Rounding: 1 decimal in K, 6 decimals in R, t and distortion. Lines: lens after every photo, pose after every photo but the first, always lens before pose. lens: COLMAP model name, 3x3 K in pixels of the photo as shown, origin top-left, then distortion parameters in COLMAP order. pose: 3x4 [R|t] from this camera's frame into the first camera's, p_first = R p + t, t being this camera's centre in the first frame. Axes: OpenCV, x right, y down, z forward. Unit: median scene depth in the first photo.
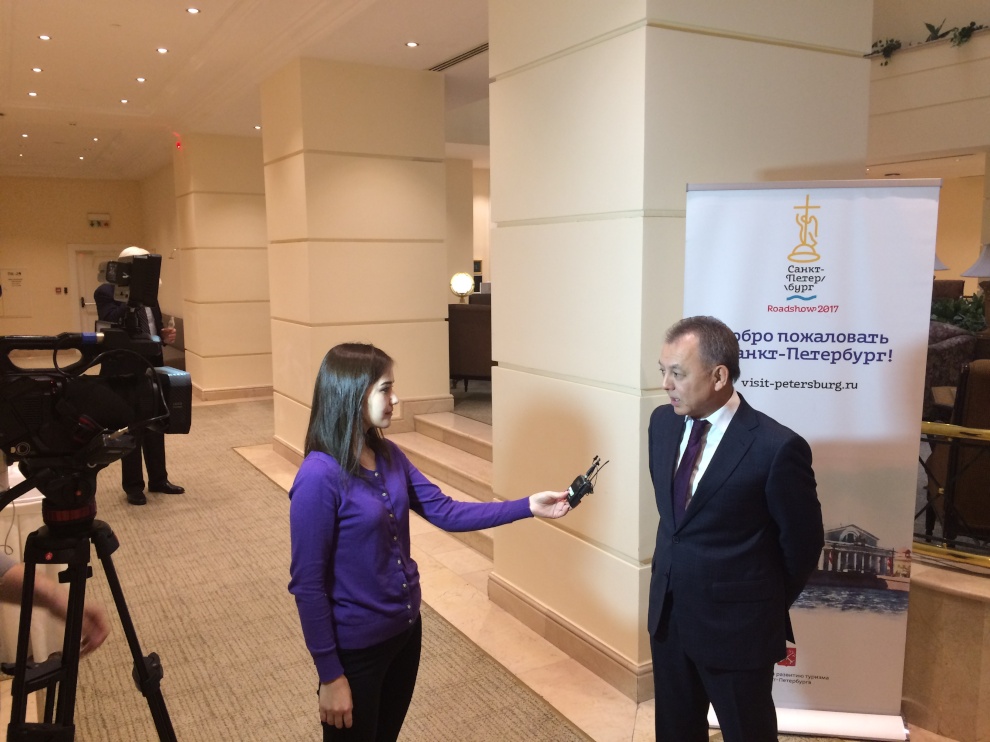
lens RADIAL K [[858.9, 0, 495.0], [0, 858.9, 371.0], [0, 0, 1]] dist [0.104989, -0.118643]
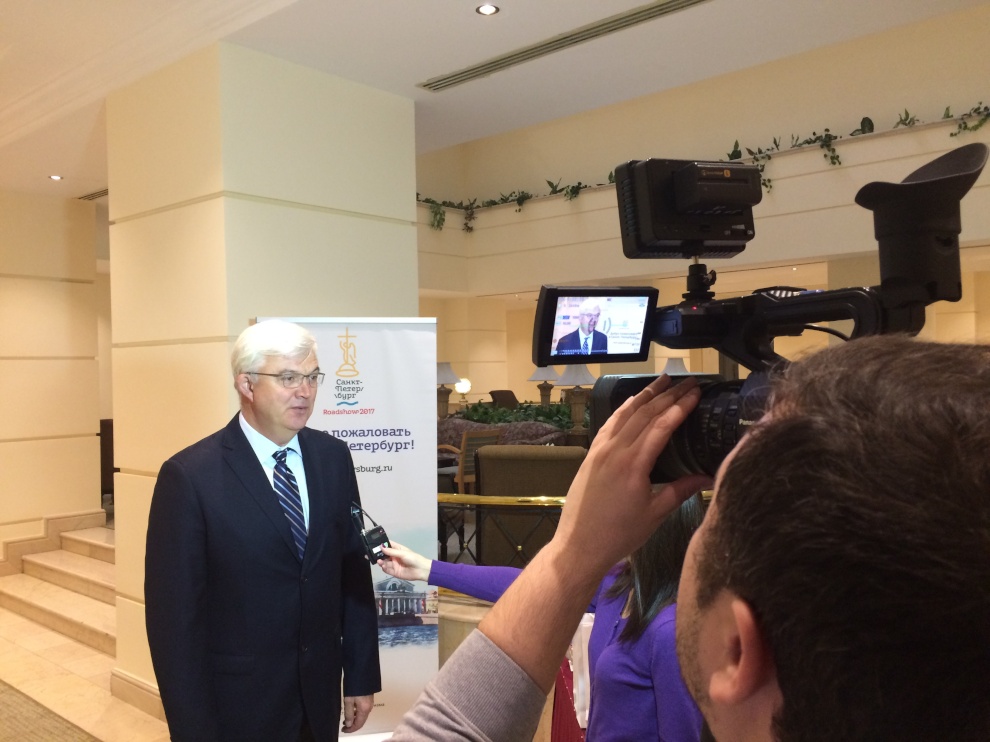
lens RADIAL K [[858.9, 0, 495.0], [0, 858.9, 371.0], [0, 0, 1]] dist [0.104989, -0.118643]
pose [[0.947574, -0.011861, 0.319316, 0.141783], [0.053029, 0.991291, -0.120542, 0.035664], [-0.315106, 0.131156, 0.939950, -0.301053]]
